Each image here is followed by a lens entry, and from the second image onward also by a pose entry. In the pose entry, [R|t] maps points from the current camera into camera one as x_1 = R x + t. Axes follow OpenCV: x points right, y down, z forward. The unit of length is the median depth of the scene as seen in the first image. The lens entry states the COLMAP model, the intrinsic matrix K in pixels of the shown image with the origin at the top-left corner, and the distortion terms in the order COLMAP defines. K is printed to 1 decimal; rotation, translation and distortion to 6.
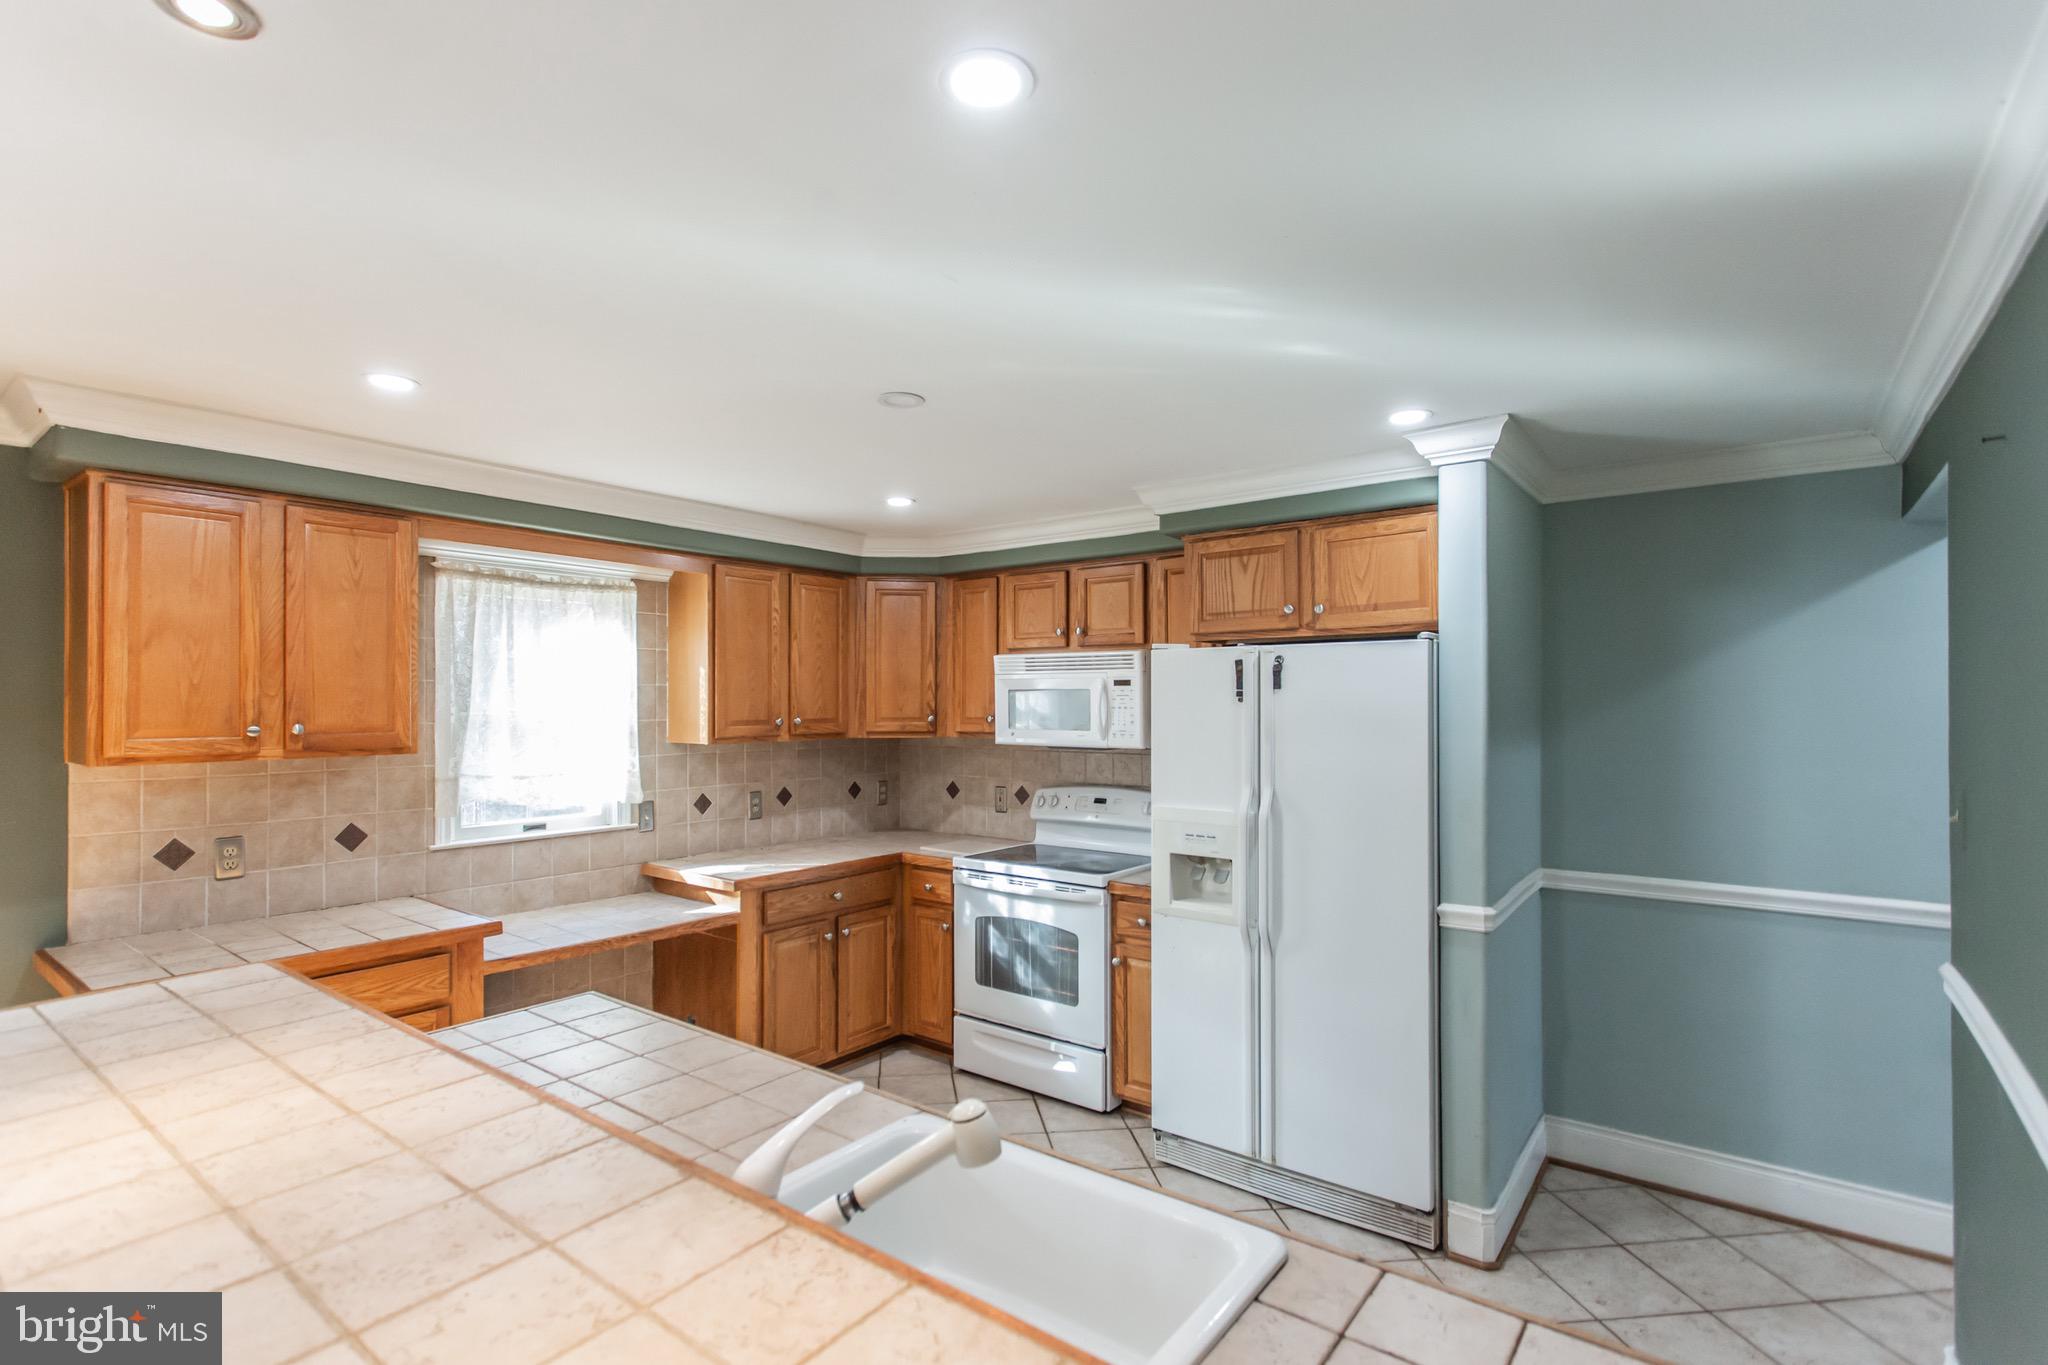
lens RADIAL K [[974.7, 0, 1019.8], [0, 974.7, 698.8], [0, 0, 1]] dist [0.007430, 0.001650]
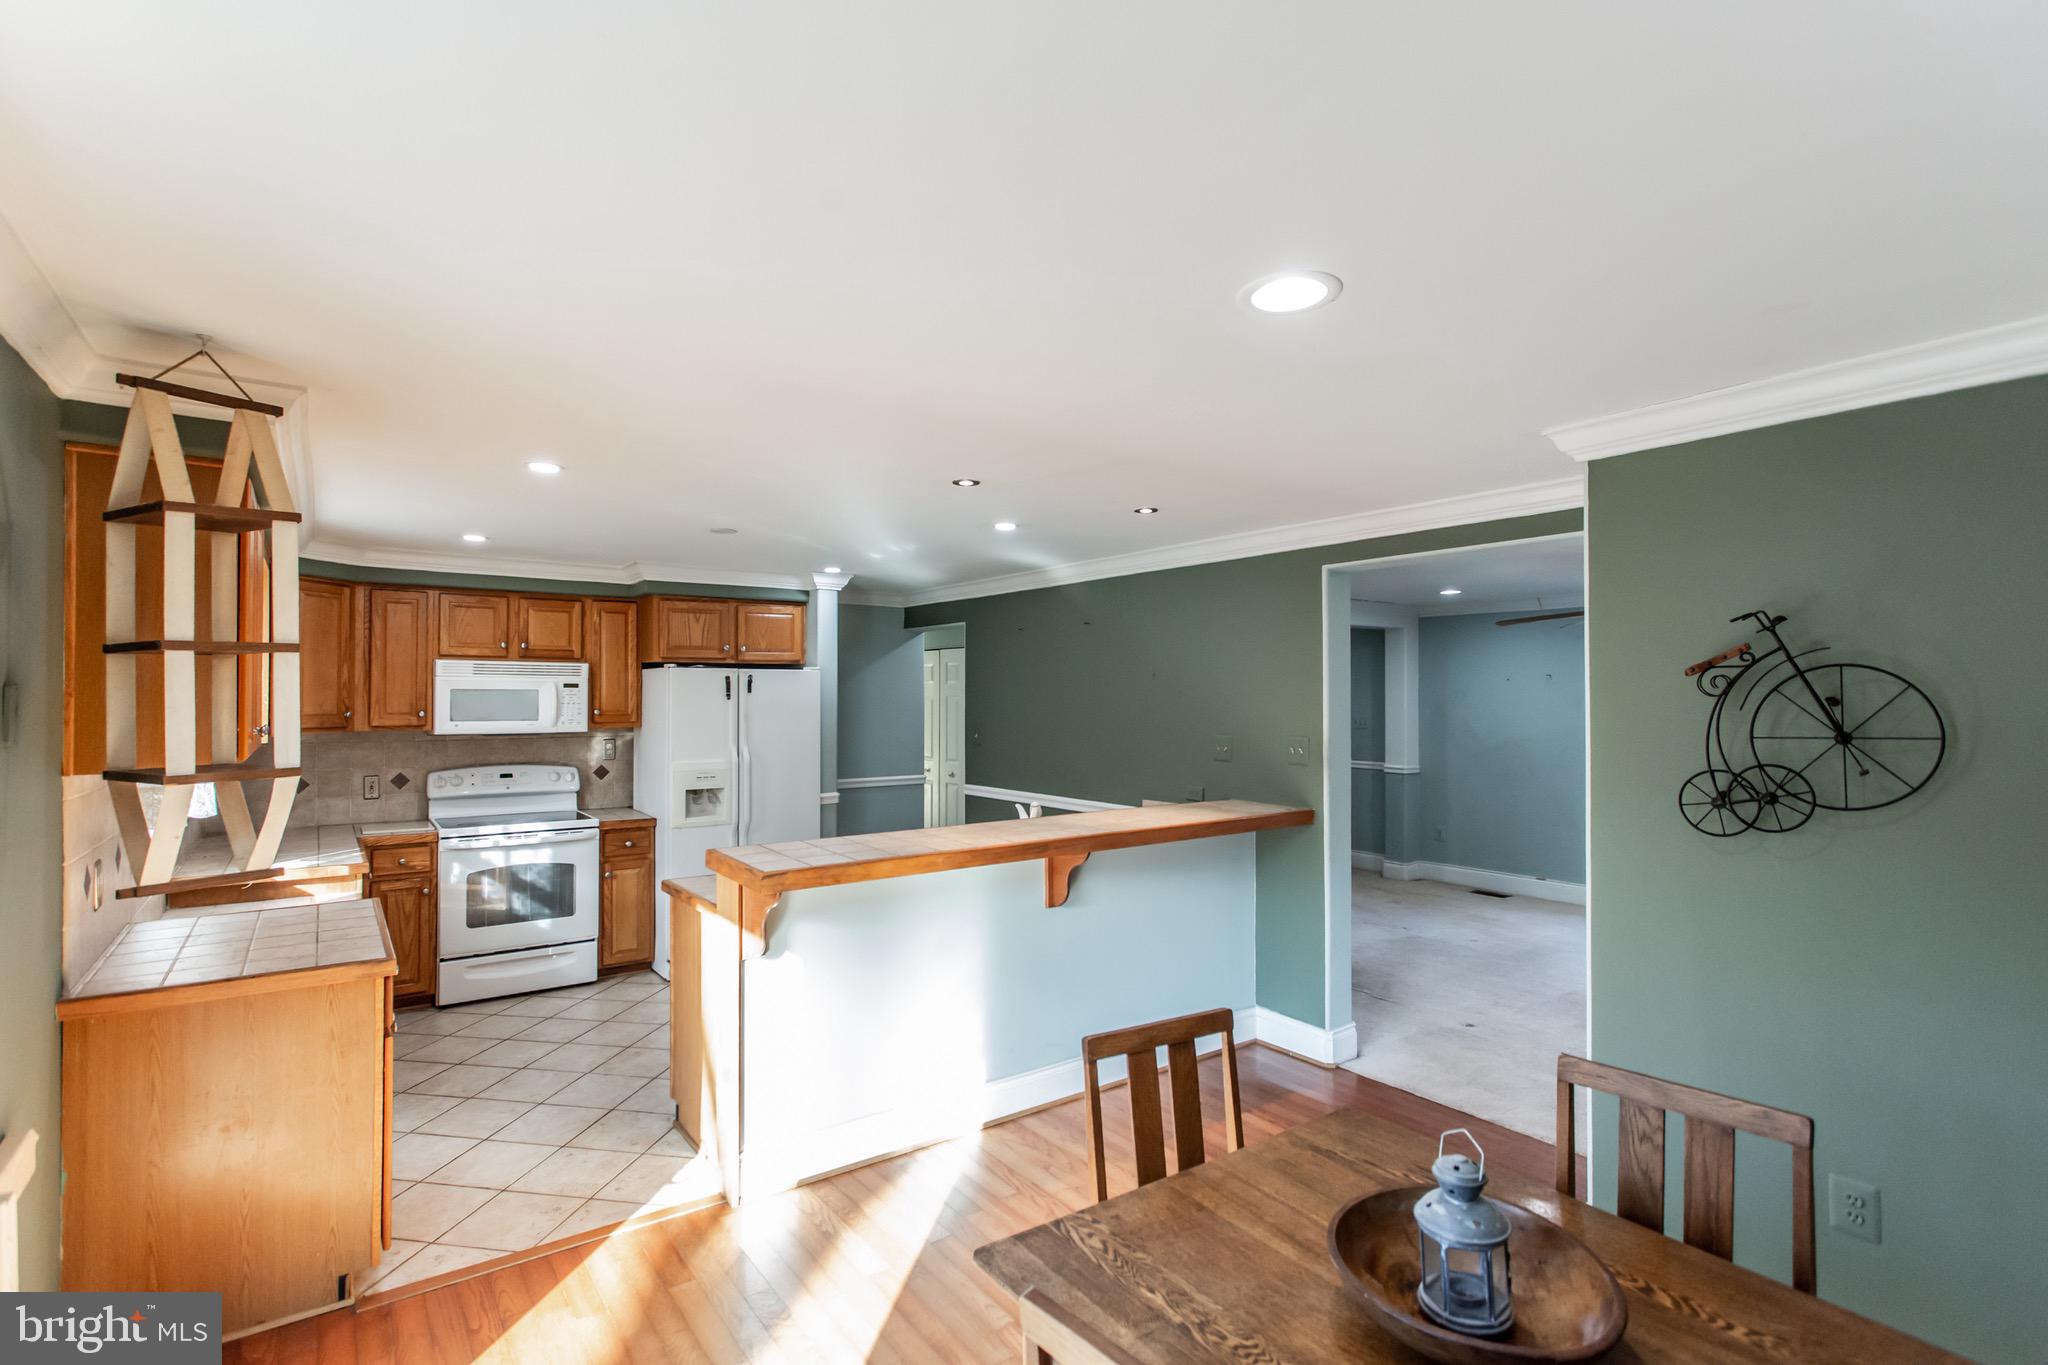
lens RADIAL K [[974.7, 0, 1010.7], [0, 974.7, 691.5], [0, 0, 1]] dist [0.007430, 0.001650]
pose [[0.286238, 0.006194, 0.958138, -1.069236], [-0.006037, 0.999971, -0.004661, -0.005170], [-0.958139, -0.004450, 0.286267, -0.008705]]
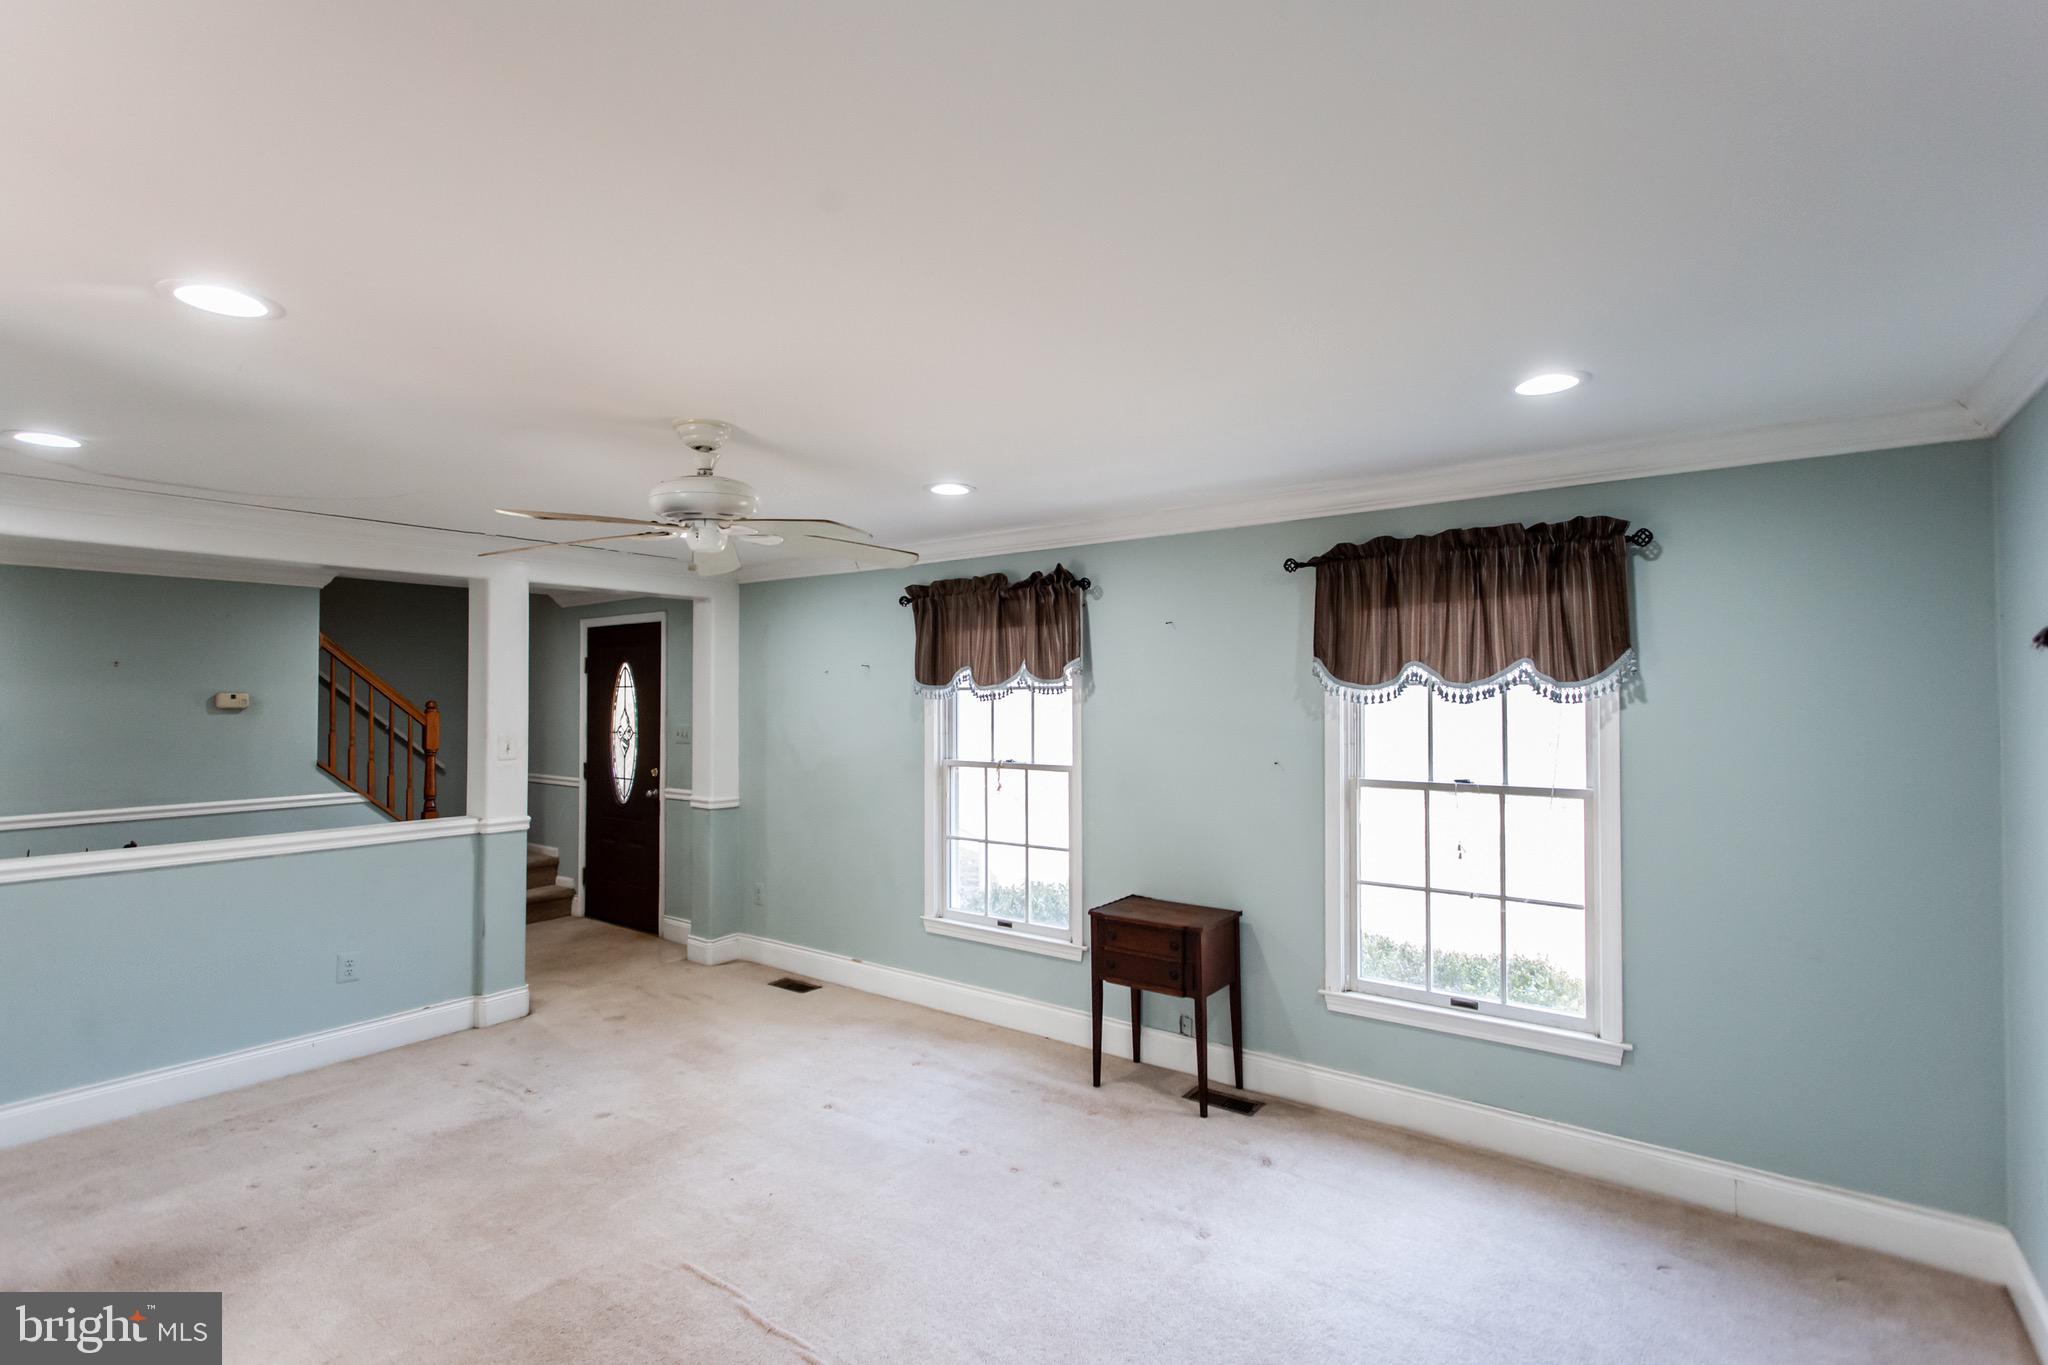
lens RADIAL K [[974.7, 0, 999.6], [0, 974.7, 686.3], [0, 0, 1]] dist [0.007430, 0.001650]
pose [[-0.005484, 0.015103, 0.999871, -0.248422], [-0.006227, 0.999866, -0.015137, -0.004055], [-0.999966, -0.006309, -0.005389, -0.646717]]
